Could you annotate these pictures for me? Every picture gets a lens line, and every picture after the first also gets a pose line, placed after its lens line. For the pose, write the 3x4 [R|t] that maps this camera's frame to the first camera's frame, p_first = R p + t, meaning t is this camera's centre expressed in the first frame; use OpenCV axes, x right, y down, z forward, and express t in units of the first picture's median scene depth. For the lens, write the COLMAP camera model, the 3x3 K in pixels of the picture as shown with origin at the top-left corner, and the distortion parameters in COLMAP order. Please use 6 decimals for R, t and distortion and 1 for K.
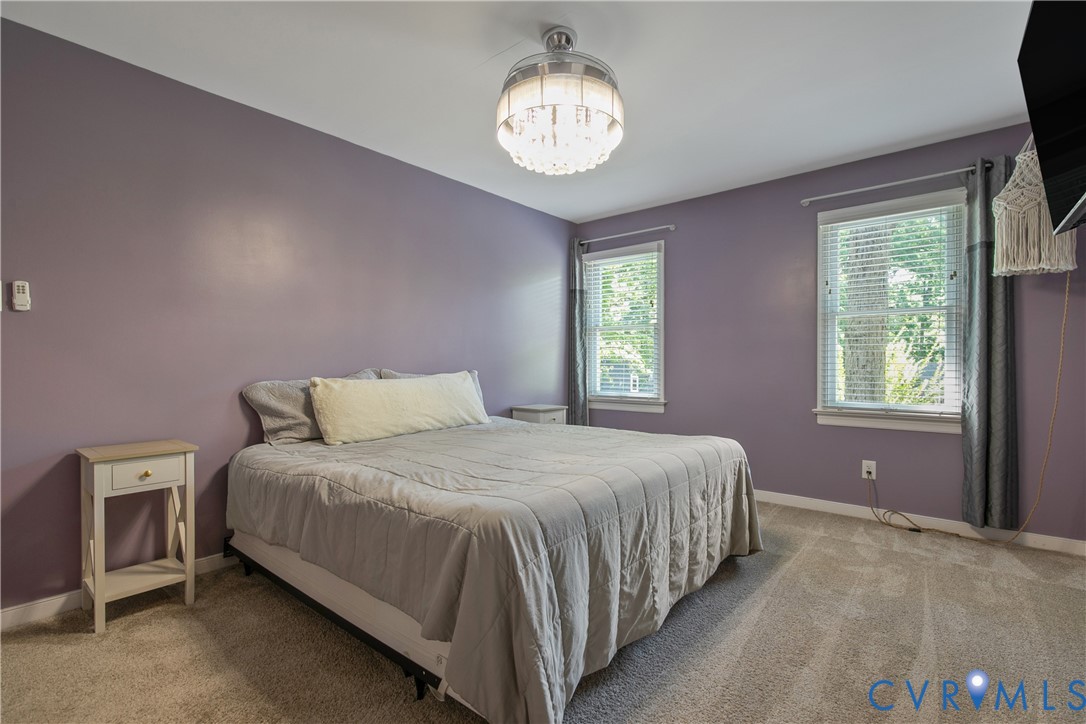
lens RADIAL K [[491.1, 0, 543.9], [0, 491.1, 365.2], [0, 0, 1]] dist [0.020689, 0.000166]
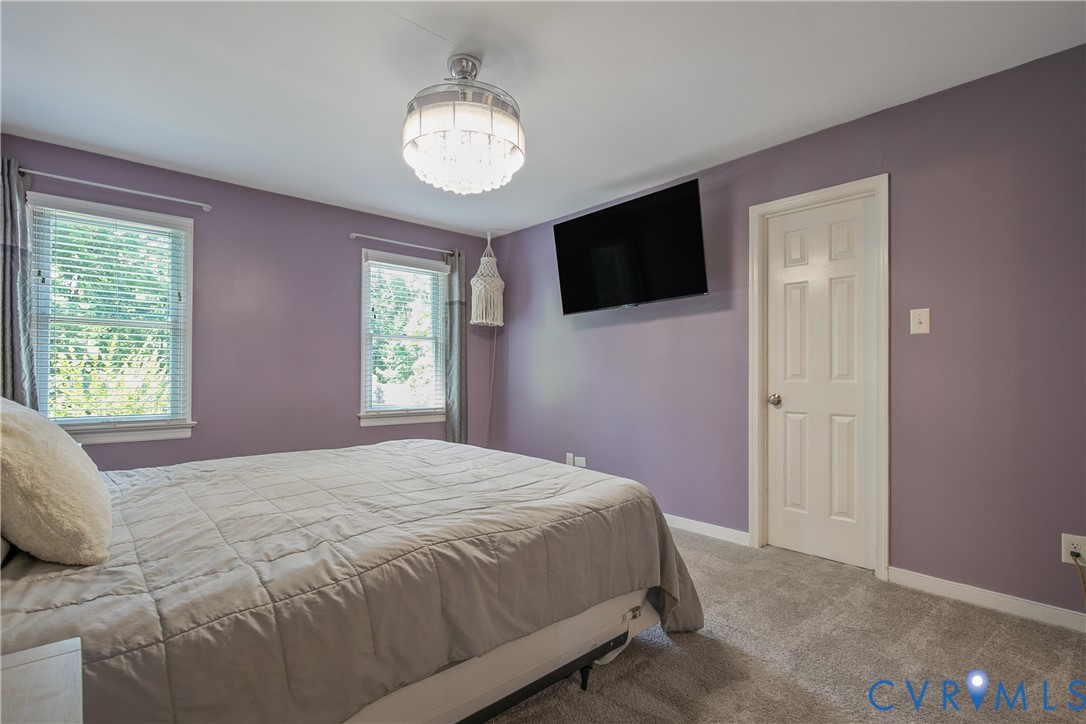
lens RADIAL K [[513.8, 0, 543.0], [0, 513.8, 362.0], [0, 0, 1]] dist [-0.004690, -0.000705]
pose [[0.144301, 0.026344, 0.989183, -0.713378], [-0.001826, 0.999651, -0.026357, -0.004175], [-0.989532, 0.001997, 0.144299, 0.472119]]
